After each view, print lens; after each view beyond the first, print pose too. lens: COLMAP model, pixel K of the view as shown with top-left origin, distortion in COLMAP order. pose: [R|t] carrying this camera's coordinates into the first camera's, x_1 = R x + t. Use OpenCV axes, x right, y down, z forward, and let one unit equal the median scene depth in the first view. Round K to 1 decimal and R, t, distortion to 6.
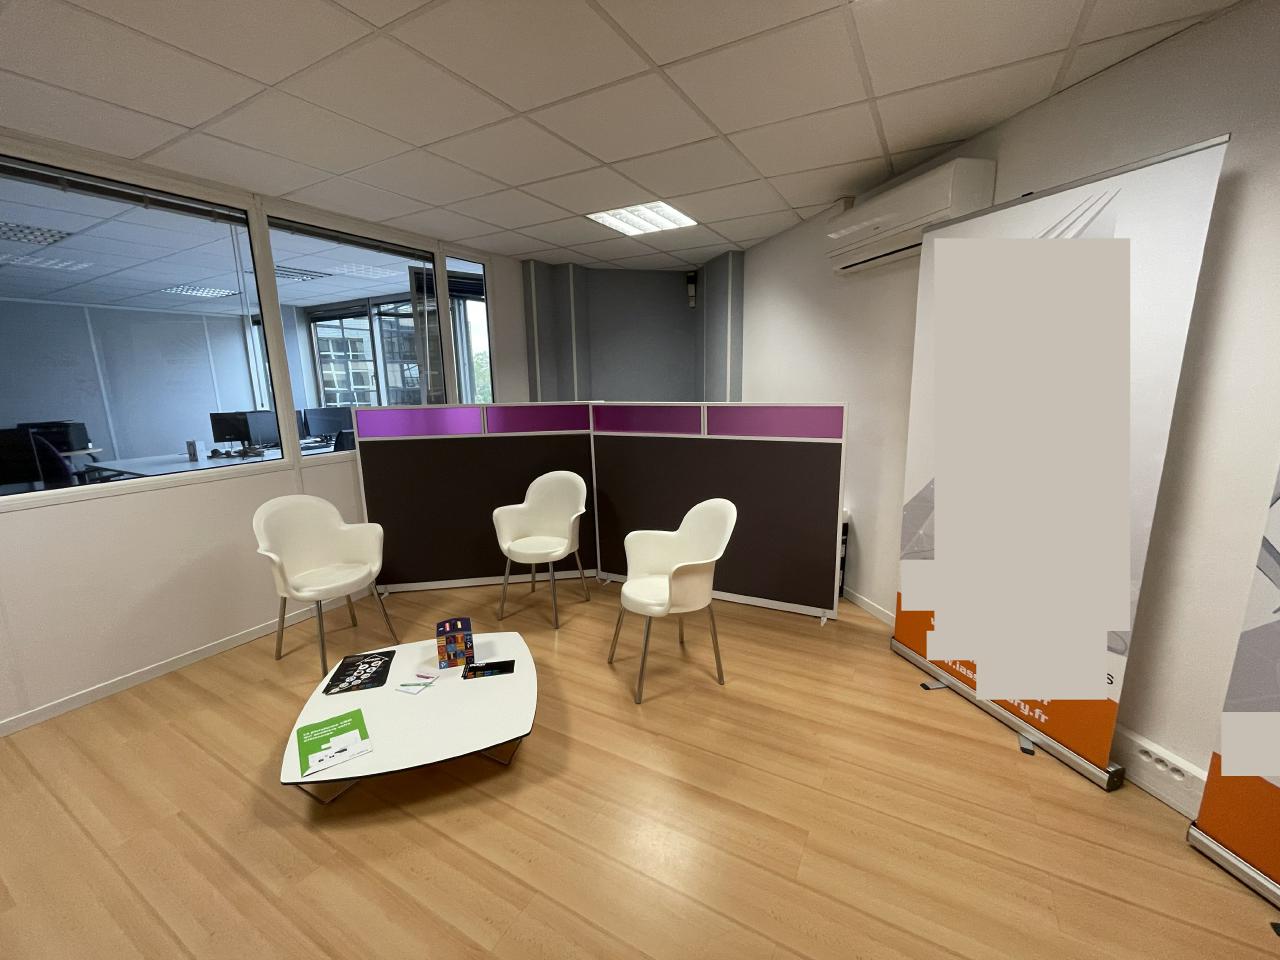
lens RADIAL K [[522.1, 0, 640.0], [0, 522.1, 480.0], [0, 0, 1]] dist [-0.001362, -0.000643]
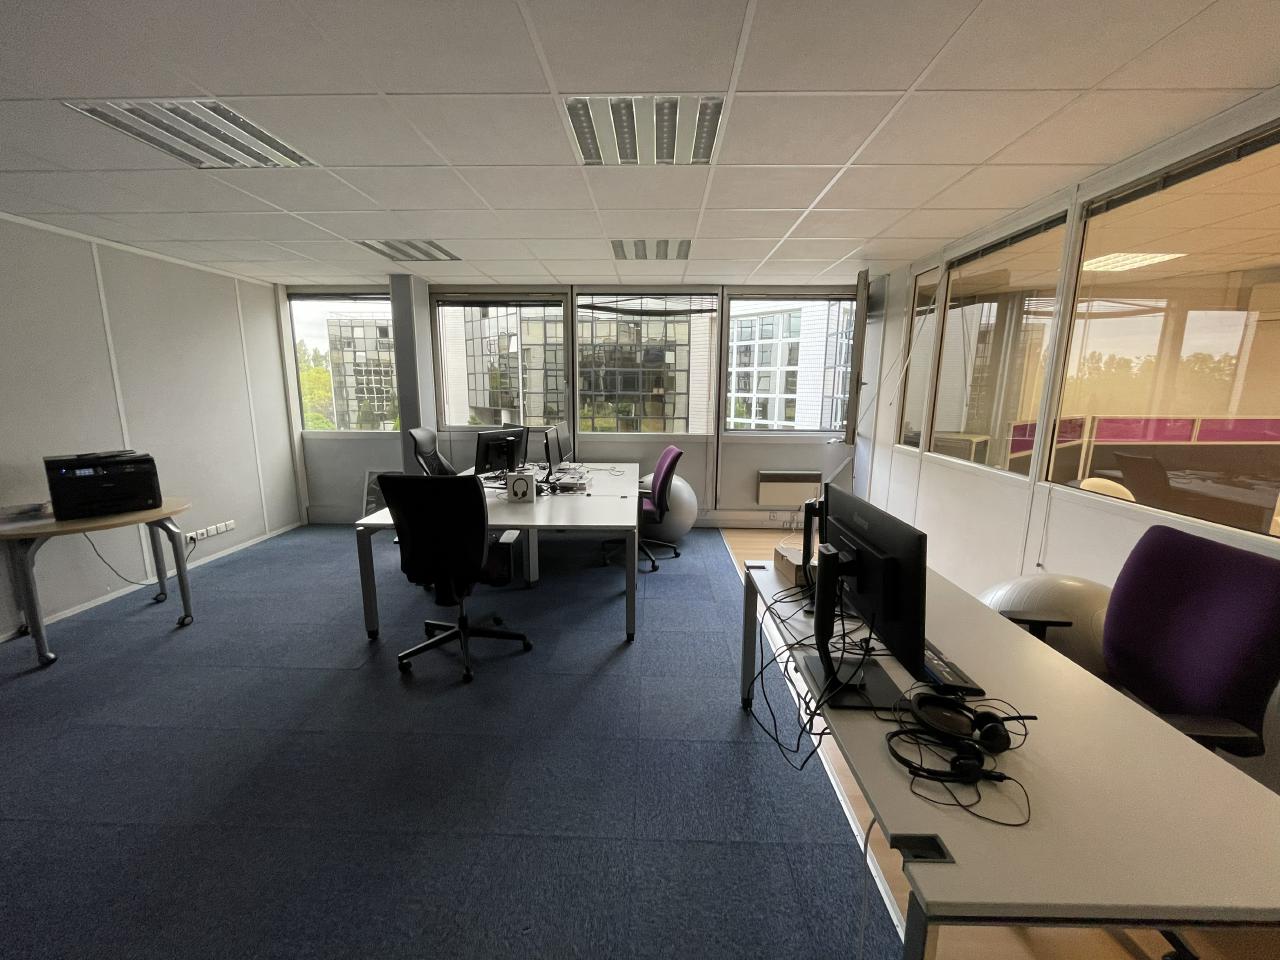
lens RADIAL K [[522.1, 0, 640.0], [0, 522.1, 480.0], [0, 0, 1]] dist [-0.001362, -0.000643]
pose [[0.878186, -0.063600, 0.474073, -0.839288], [0.070672, 0.997495, 0.002907, -0.045559], [-0.473070, 0.030951, 0.880481, 0.256595]]
